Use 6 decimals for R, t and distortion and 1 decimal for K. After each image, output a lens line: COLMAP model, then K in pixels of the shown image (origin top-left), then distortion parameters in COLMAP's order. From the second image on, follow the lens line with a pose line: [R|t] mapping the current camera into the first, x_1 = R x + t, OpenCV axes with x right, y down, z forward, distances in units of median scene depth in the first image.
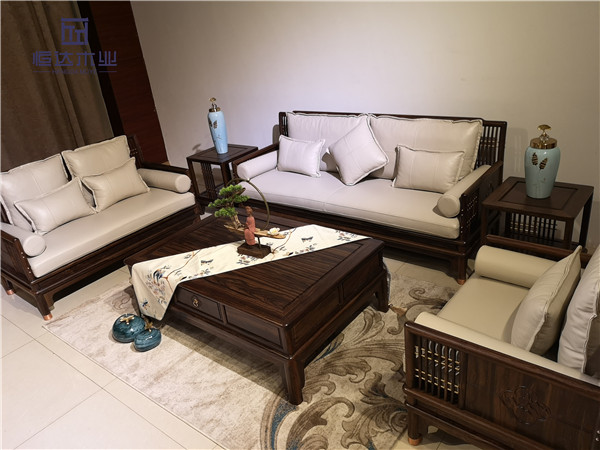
lens RADIAL K [[474.3, 0, 282.7], [0, 474.3, 226.3], [0, 0, 1]] dist [0.073103, 0.000558]
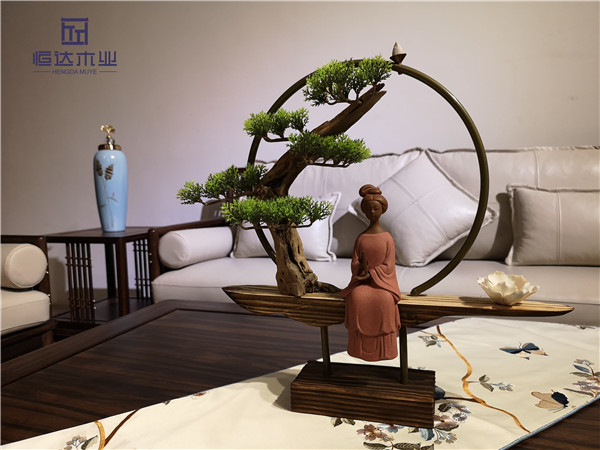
lens RADIAL K [[491.7, 0, 299.5], [0, 491.7, 197.9], [0, 0, 1]] dist [0.081218, 0.000285]
pose [[0.940088, 0.081811, 0.330970, -0.159156], [0.060586, 0.915241, -0.398325, 0.048194], [-0.335505, 0.394513, 0.855451, 0.622068]]
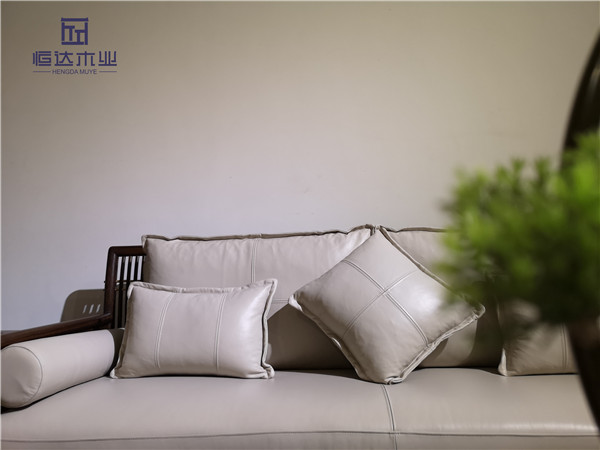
lens RADIAL K [[477.3, 0, 300.2], [0, 477.3, 215.0], [0, 0, 1]] dist [0.055636, -0.002740]
pose [[0.809695, 0.168324, 0.562193, -0.151772], [0.169956, 0.849670, -0.499174, -0.026806], [-0.561702, 0.499727, 0.659366, 0.796564]]
